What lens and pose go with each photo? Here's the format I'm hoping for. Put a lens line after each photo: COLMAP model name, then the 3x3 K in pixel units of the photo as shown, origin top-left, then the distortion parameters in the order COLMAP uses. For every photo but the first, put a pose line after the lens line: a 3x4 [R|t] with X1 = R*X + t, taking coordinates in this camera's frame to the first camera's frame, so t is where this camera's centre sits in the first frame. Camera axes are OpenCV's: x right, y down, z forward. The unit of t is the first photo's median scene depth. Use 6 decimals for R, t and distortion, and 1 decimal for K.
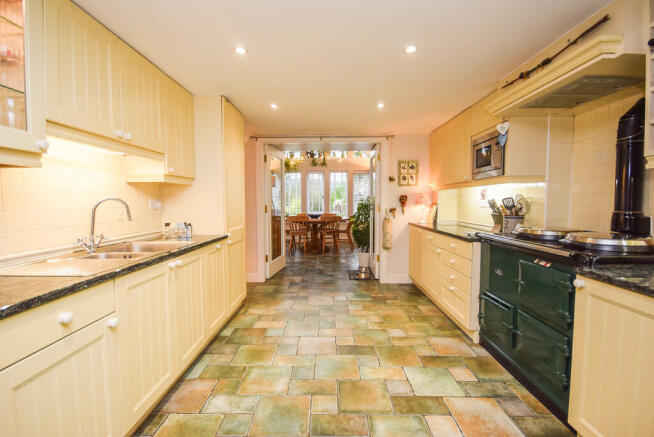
lens RADIAL K [[296.3, 0, 324.1], [0, 296.3, 214.6], [0, 0, 1]] dist [0.003018, -0.000464]
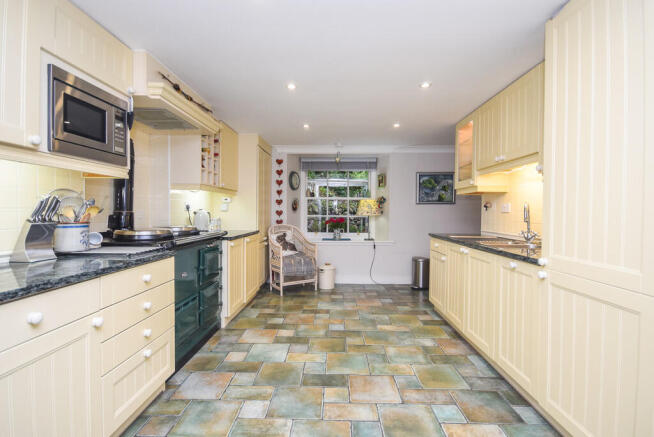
lens RADIAL K [[303.5, 0, 329.0], [0, 303.5, 215.7], [0, 0, 1]] dist [0.001873, 0.000101]
pose [[-0.999975, -0.004521, 0.005381, 0.100271], [-0.004195, 0.998248, 0.059014, -0.063216], [-0.005639, 0.058990, -0.998243, 1.973223]]
